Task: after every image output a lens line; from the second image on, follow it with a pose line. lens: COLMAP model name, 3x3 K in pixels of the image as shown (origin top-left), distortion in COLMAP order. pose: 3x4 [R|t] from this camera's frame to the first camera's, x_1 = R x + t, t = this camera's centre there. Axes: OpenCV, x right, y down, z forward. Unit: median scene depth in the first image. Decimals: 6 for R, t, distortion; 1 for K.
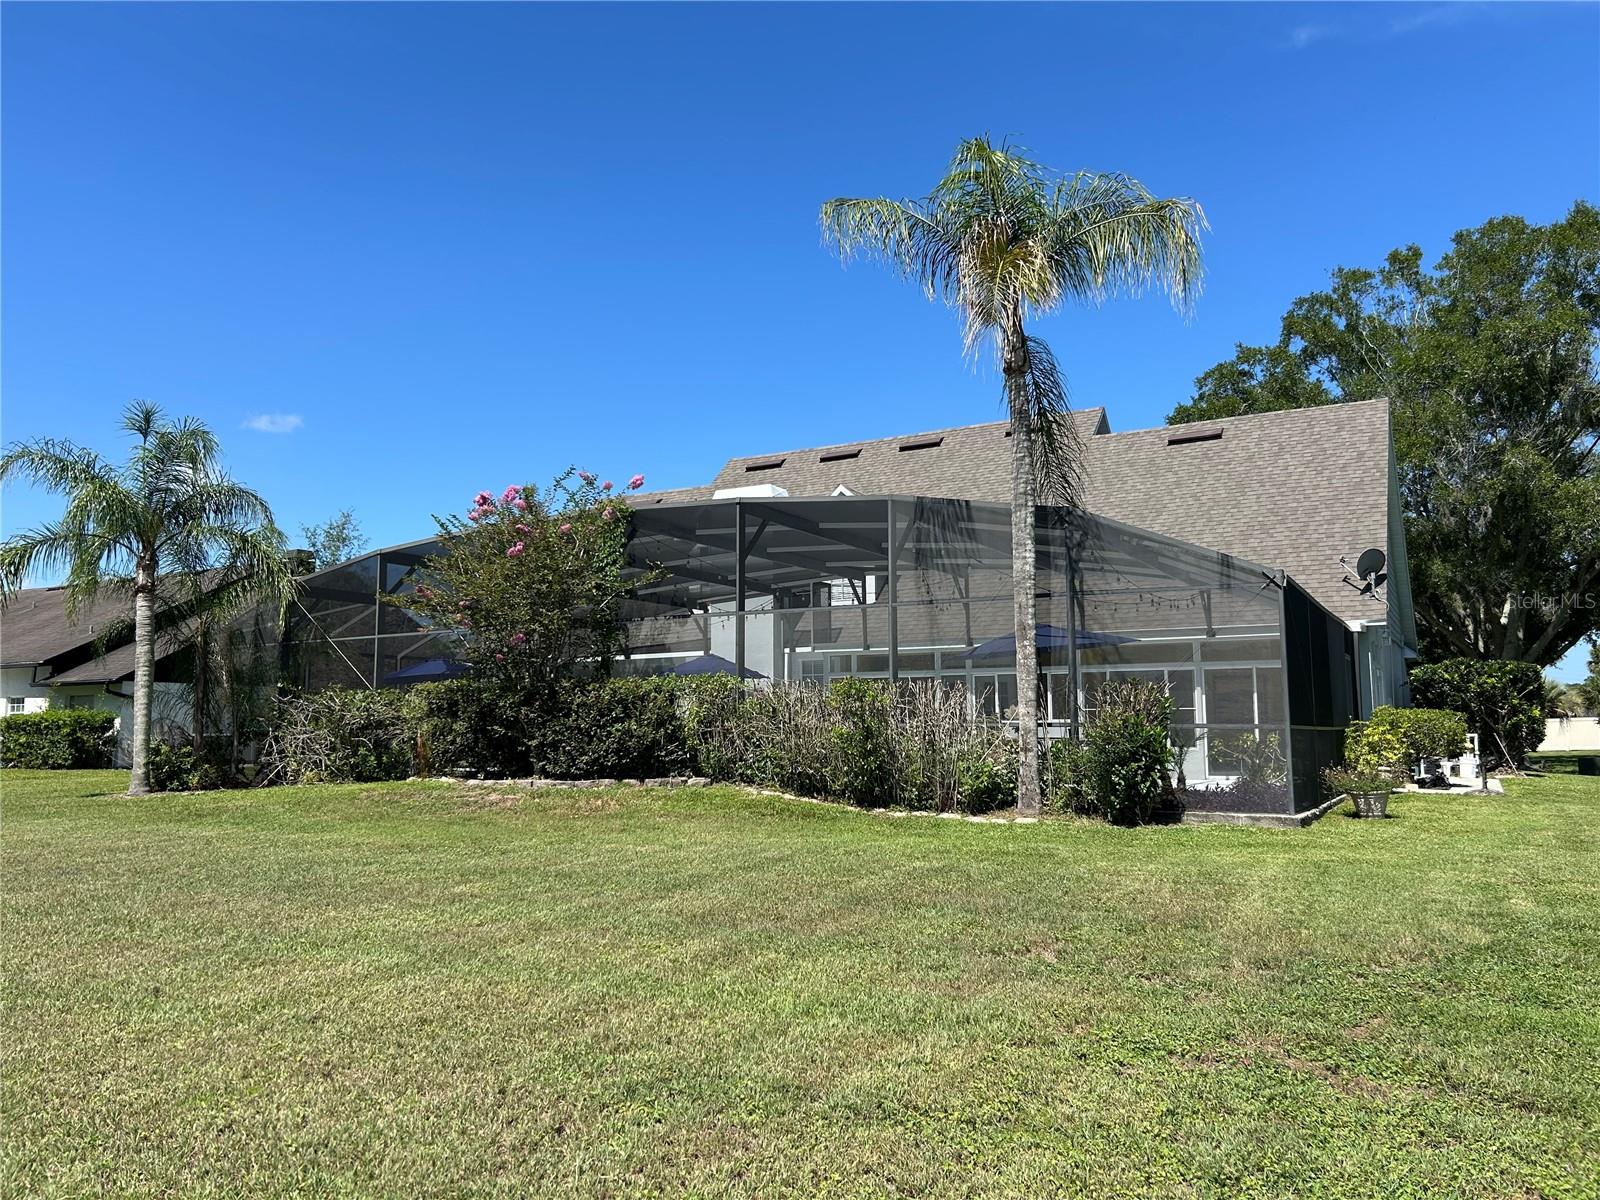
lens RADIAL K [[1194.9, 0, 800.0], [0, 1194.9, 600.0], [0, 0, 1]] dist [0.067201, -0.090536]
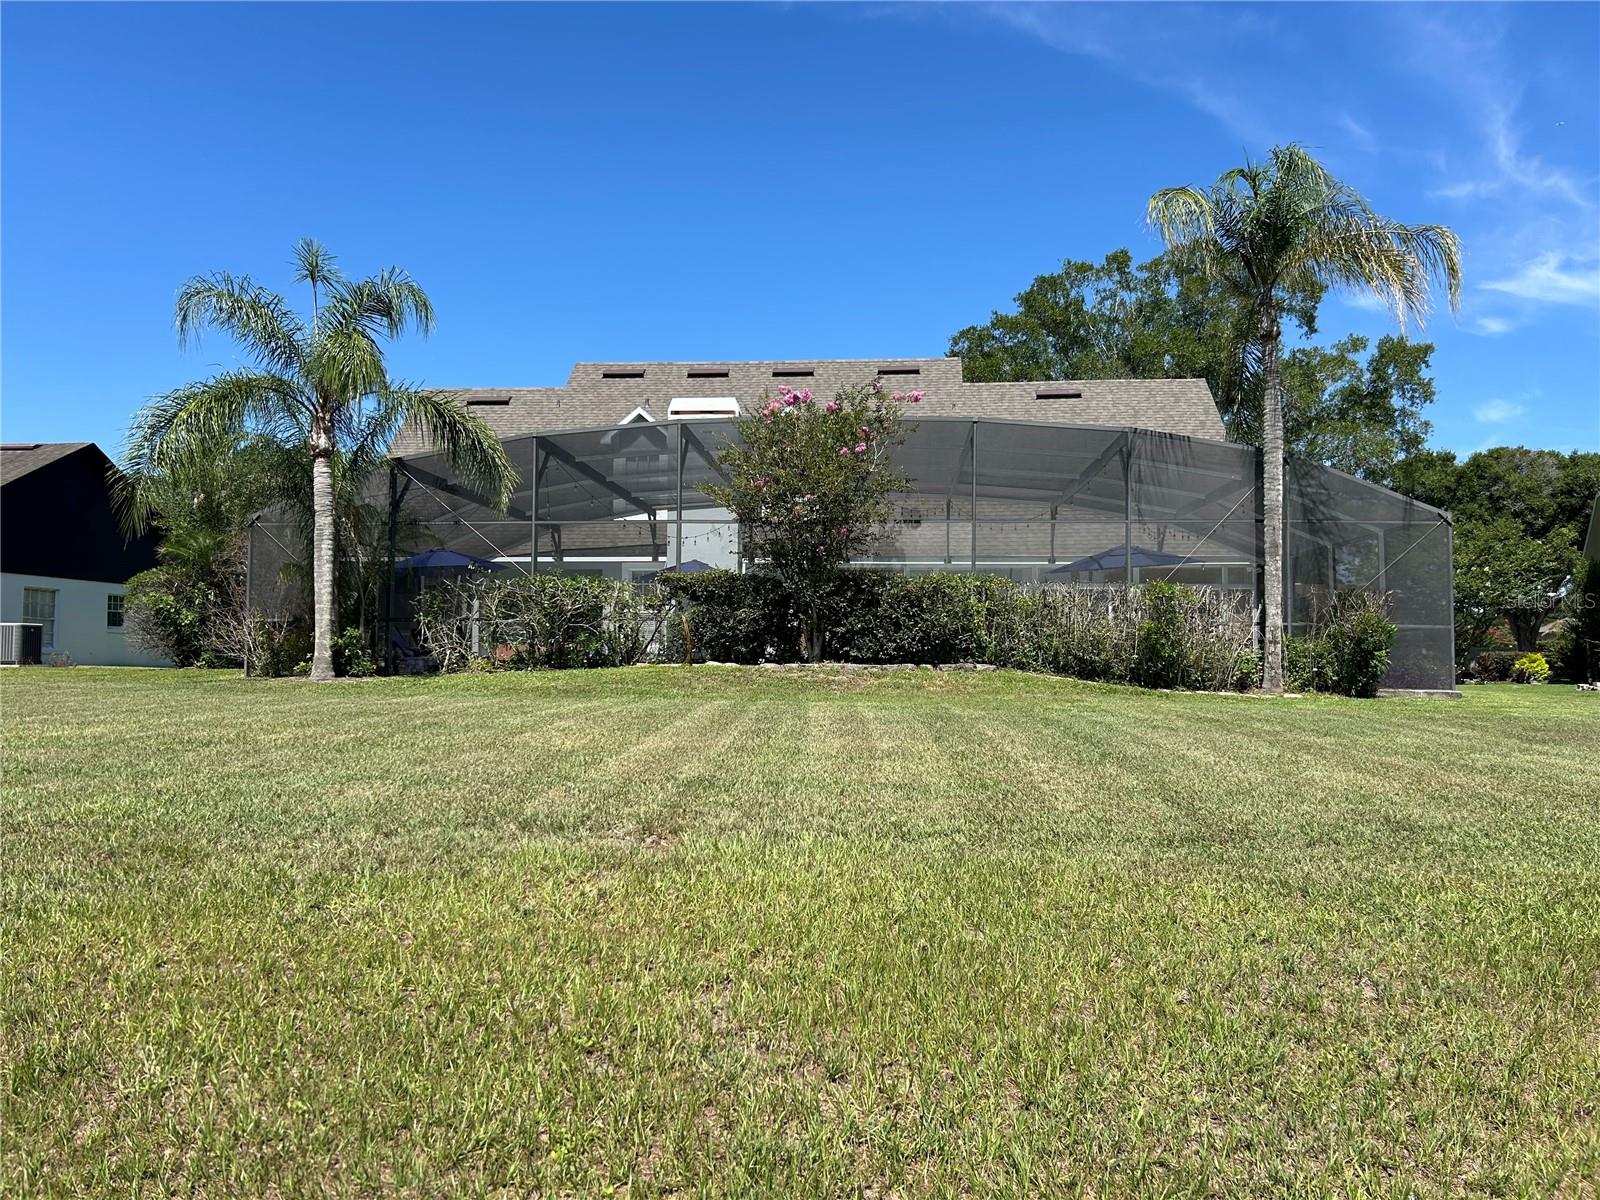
lens RADIAL K [[1204.6, 0, 789.3], [0, 1204.6, 598.1], [0, 0, 1]] dist [0.062628, -0.179303]
pose [[0.914415, 0.034971, 0.403265, -0.583427], [-0.058500, 0.997219, 0.046173, 0.035959], [-0.400529, -0.065813, 0.913917, 0.025687]]
